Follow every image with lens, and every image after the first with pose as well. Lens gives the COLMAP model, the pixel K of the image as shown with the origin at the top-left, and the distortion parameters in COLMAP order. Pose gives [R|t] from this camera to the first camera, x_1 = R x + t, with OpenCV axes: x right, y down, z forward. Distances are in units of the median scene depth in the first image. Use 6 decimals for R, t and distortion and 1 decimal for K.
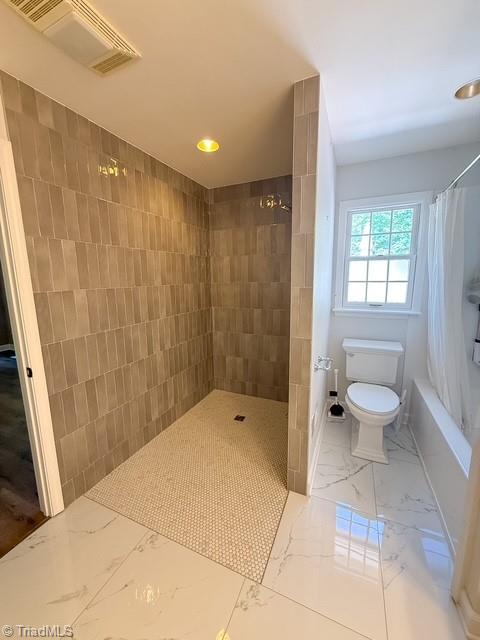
lens RADIAL K [[261.8, 0, 238.1], [0, 261.8, 321.0], [0, 0, 1]] dist [0.000446, 0.000127]
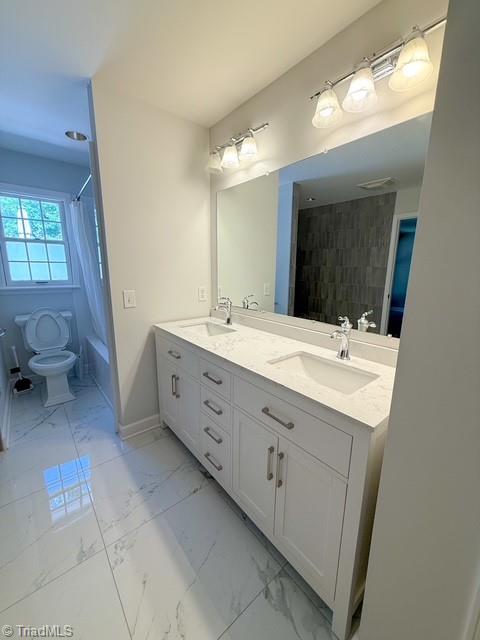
lens RADIAL K [[254.7, 0, 239.2], [0, 254.7, 318.6], [0, 0, 1]] dist [0.003486, 0.000205]
pose [[0.439102, -0.163141, 0.883501, -0.117552], [0.120728, 0.985171, 0.121912, 0.066114], [-0.890289, 0.053132, 0.452286, -0.285246]]
